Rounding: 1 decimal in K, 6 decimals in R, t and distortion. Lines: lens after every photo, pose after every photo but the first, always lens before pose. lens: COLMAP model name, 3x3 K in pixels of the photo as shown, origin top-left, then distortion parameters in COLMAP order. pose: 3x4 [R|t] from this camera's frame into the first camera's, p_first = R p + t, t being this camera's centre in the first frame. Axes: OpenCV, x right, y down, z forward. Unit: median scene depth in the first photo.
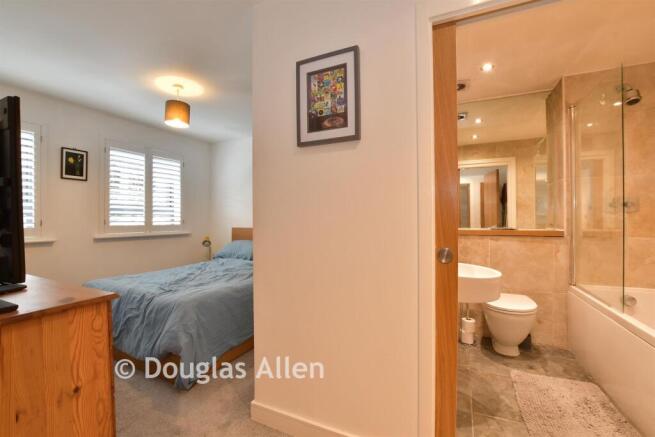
lens RADIAL K [[289.8, 0, 327.5], [0, 289.8, 218.5], [0, 0, 1]] dist [-0.025324, 0.000551]
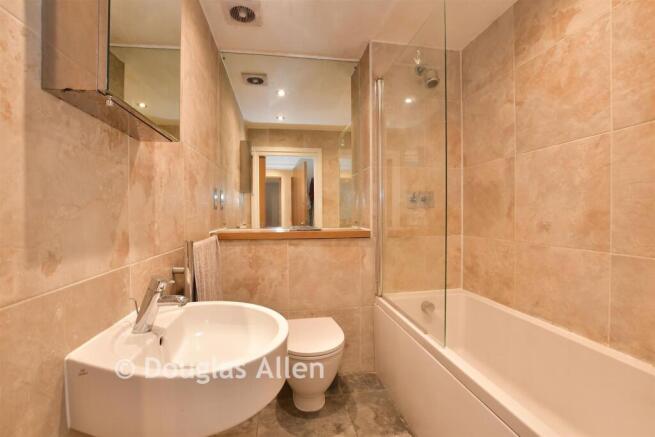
lens RADIAL K [[289.8, 0, 327.5], [0, 289.8, 218.5], [0, 0, 1]] dist [-0.025324, 0.000551]
pose [[0.830217, -0.006111, 0.557406, 0.254075], [0.001061, 0.999955, 0.009382, 0.001181], [-0.557439, -0.007197, 0.830187, 0.362549]]
